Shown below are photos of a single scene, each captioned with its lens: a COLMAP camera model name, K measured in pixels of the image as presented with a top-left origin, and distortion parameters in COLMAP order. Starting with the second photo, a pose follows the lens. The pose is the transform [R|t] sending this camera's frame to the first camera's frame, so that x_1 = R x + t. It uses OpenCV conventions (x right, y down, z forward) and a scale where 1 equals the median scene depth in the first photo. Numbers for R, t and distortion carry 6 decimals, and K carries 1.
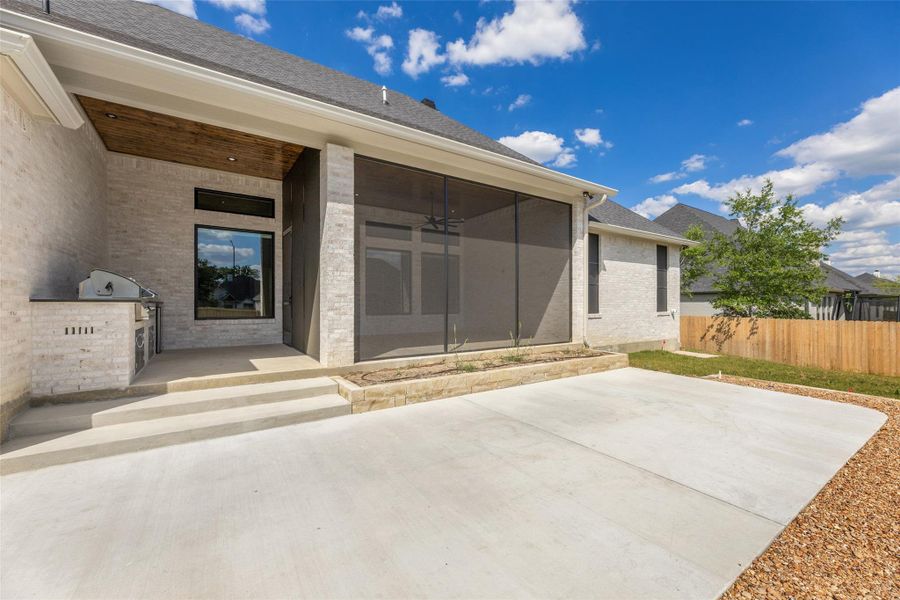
lens RADIAL K [[371.9, 0, 456.9], [0, 371.9, 300.3], [0, 0, 1]] dist [0.004491, -0.000614]
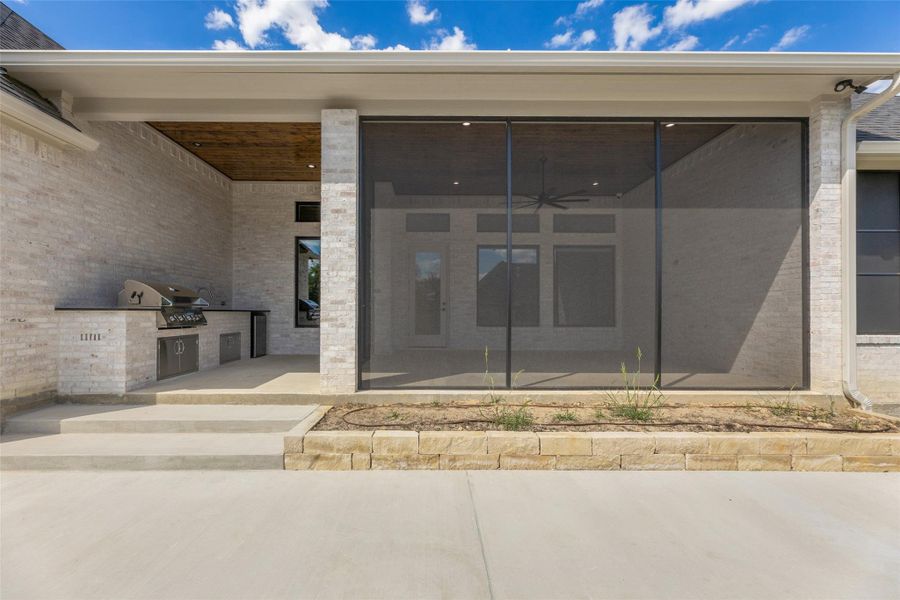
lens RADIAL K [[371.9, 0, 442.2], [0, 371.9, 306.3], [0, 0, 1]] dist [0.004491, -0.000614]
pose [[0.822553, -0.006325, -0.568653, 0.292810], [0.002163, 0.999966, -0.007994, 0.002519], [0.568684, 0.005346, 0.822539, 0.469184]]
